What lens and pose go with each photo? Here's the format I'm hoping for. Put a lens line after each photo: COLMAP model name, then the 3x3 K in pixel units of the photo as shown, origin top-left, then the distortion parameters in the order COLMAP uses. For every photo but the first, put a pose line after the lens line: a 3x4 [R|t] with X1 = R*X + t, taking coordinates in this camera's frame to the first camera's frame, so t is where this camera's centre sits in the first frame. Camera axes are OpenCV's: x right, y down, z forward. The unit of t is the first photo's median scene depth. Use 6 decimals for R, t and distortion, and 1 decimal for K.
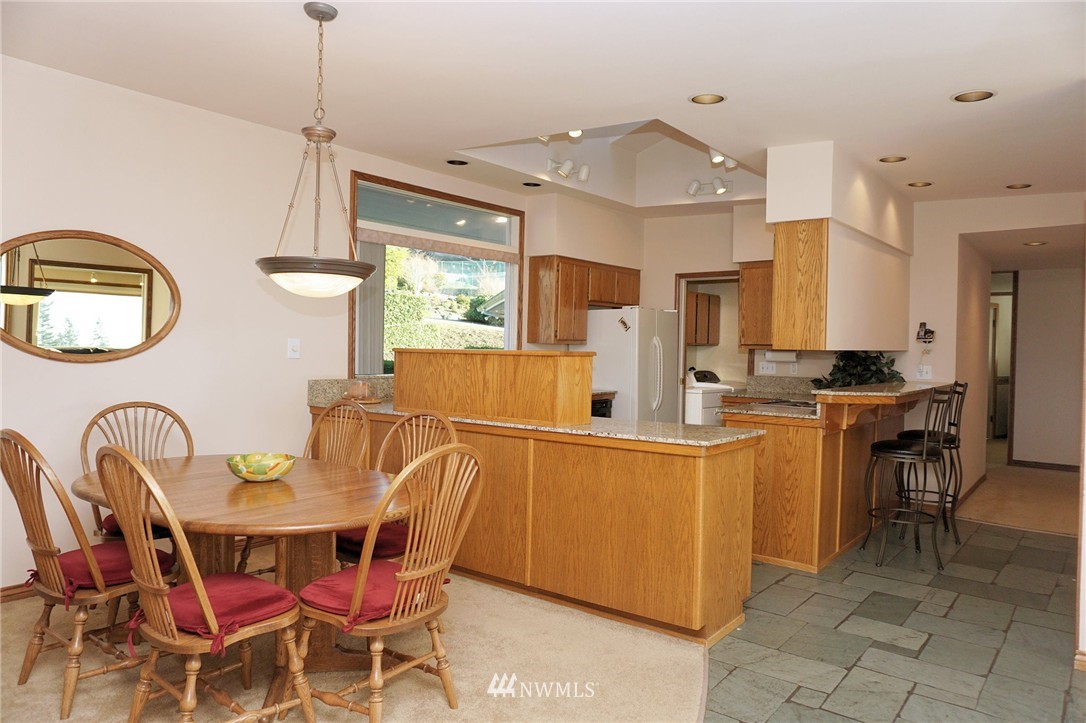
lens RADIAL K [[730.3, 0, 546.6], [0, 730.3, 364.9], [0, 0, 1]] dist [-0.045693, 0.020614]
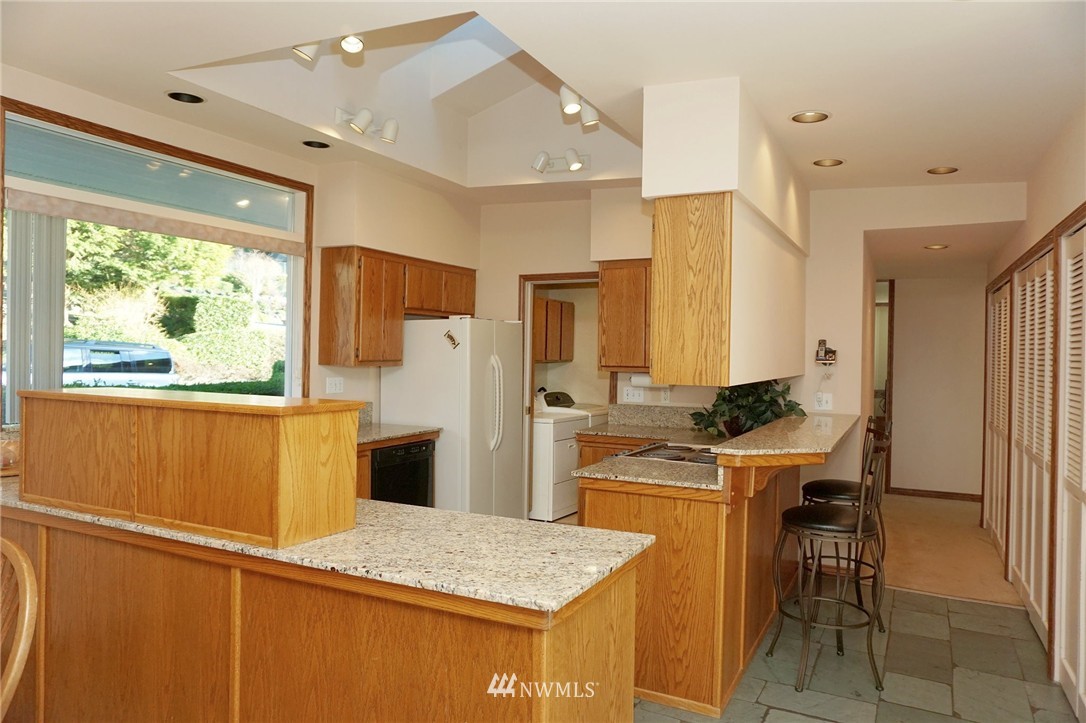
lens RADIAL K [[730.3, 0, 545.5], [0, 730.3, 367.0], [0, 0, 1]] dist [-0.045693, 0.020614]
pose [[0.980960, -0.004236, 0.194162, 0.063843], [0.005182, 0.999977, -0.004364, -0.027403], [-0.194139, 0.005287, 0.980960, 0.276355]]
